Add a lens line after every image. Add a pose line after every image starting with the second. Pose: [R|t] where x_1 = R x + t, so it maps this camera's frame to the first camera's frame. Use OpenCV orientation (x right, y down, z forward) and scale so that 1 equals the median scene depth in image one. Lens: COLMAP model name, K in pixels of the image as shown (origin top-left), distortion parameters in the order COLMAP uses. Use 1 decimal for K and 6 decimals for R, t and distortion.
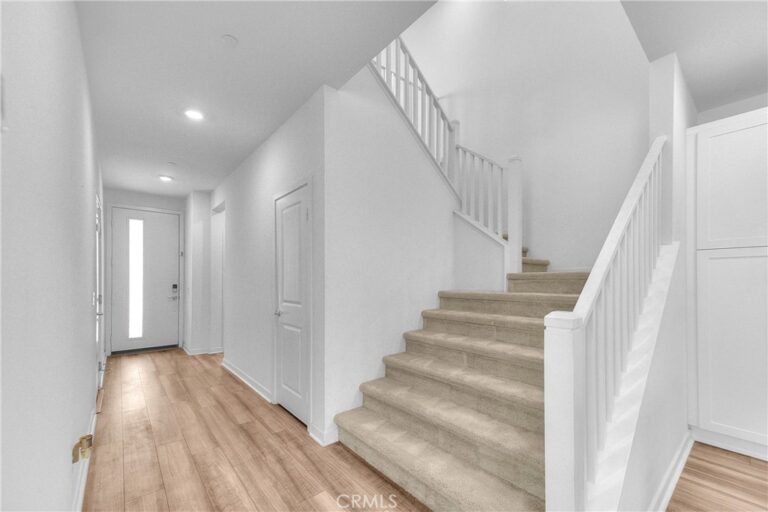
lens RADIAL K [[332.9, 0, 375.5], [0, 332.9, 278.1], [0, 0, 1]] dist [0.021288, 0.000103]
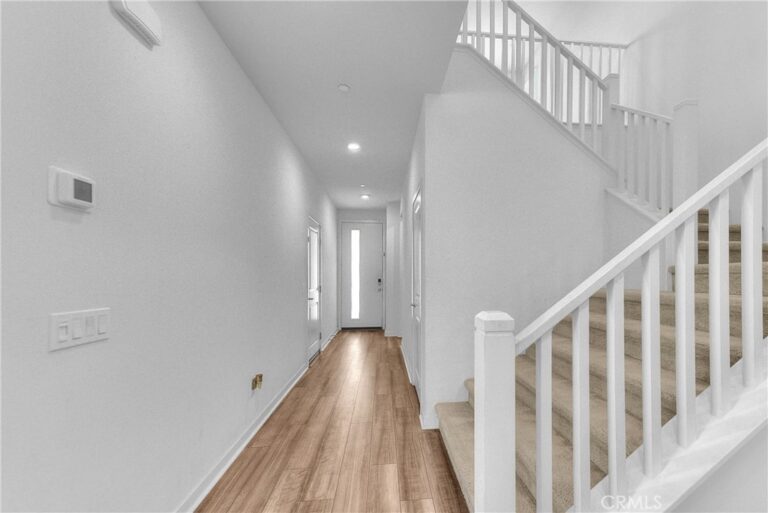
lens RADIAL K [[324.6, 0, 389.8], [0, 324.6, 273.4], [0, 0, 1]] dist [0.020262, -0.000036]
pose [[0.818904, -0.003189, -0.573922, 0.276179], [0.002158, 0.999995, -0.002477, 0.001728], [0.573927, 0.000790, 0.818906, 0.058282]]
